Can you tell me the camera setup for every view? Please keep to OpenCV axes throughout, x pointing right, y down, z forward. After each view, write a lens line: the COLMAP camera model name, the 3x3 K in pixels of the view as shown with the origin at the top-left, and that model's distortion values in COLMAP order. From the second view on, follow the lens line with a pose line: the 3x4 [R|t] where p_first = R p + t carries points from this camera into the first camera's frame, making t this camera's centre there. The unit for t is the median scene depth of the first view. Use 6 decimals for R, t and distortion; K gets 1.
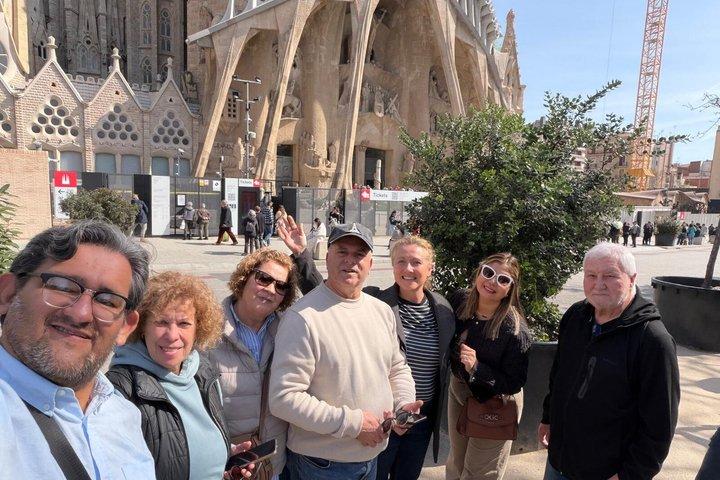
lens RADIAL K [[411.6, 0, 352.7], [0, 411.6, 238.4], [0, 0, 1]] dist [-0.023363, 0.003895]
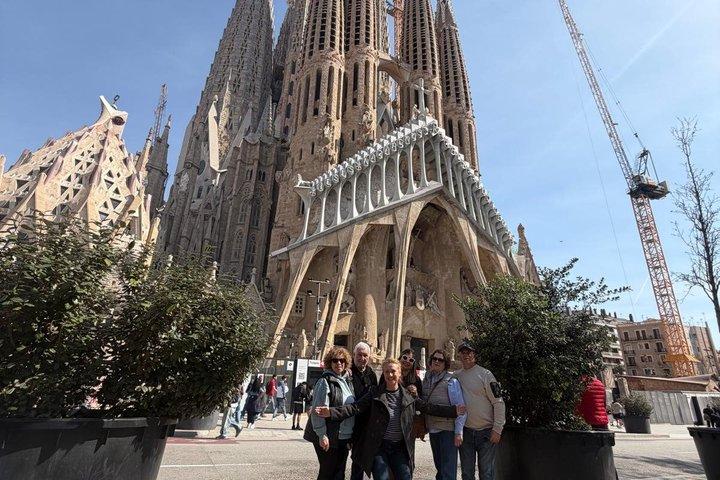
lens RADIAL K [[411.6, 0, 352.7], [0, 411.6, 238.4], [0, 0, 1]] dist [-0.023363, 0.003895]
pose [[0.996699, -0.041024, -0.070063, -0.041536], [0.003188, 0.882064, -0.471119, 0.079465], [0.081127, 0.469341, 0.879283, -0.147194]]
